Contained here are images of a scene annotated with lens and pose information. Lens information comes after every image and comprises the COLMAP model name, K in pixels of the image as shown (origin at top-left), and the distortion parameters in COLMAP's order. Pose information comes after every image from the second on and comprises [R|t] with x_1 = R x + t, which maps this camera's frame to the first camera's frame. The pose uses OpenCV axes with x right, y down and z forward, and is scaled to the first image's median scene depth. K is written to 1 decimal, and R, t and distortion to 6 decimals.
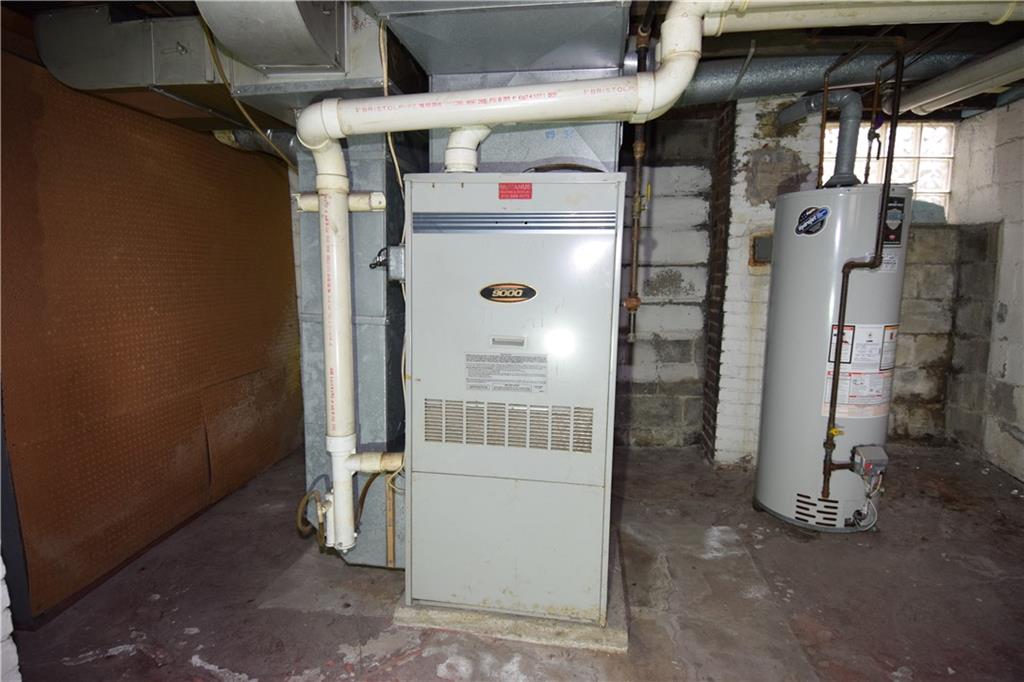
lens RADIAL K [[528.4, 0, 514.2], [0, 528.4, 341.2], [0, 0, 1]] dist [0.053002, -0.056339]
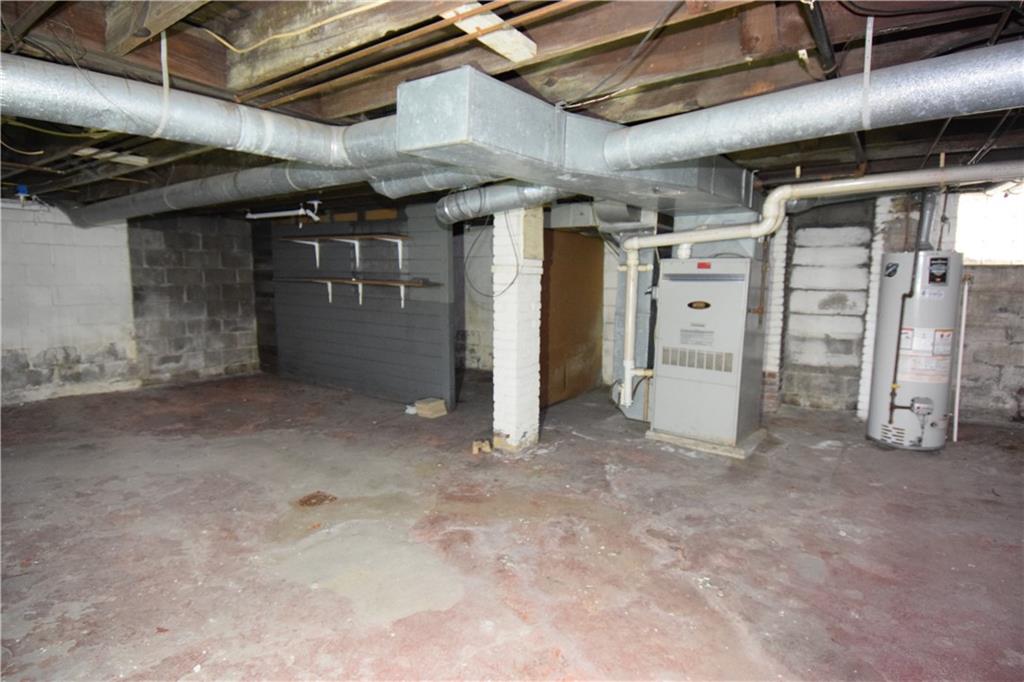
lens RADIAL K [[528.4, 0, 514.2], [0, 528.4, 341.2], [0, 0, 1]] dist [0.053002, -0.056339]
pose [[0.879070, 0.056999, -0.473272, 0.363282], [-0.066050, 0.997813, -0.002510, 0.123134], [0.472094, 0.033466, 0.880913, -1.408402]]
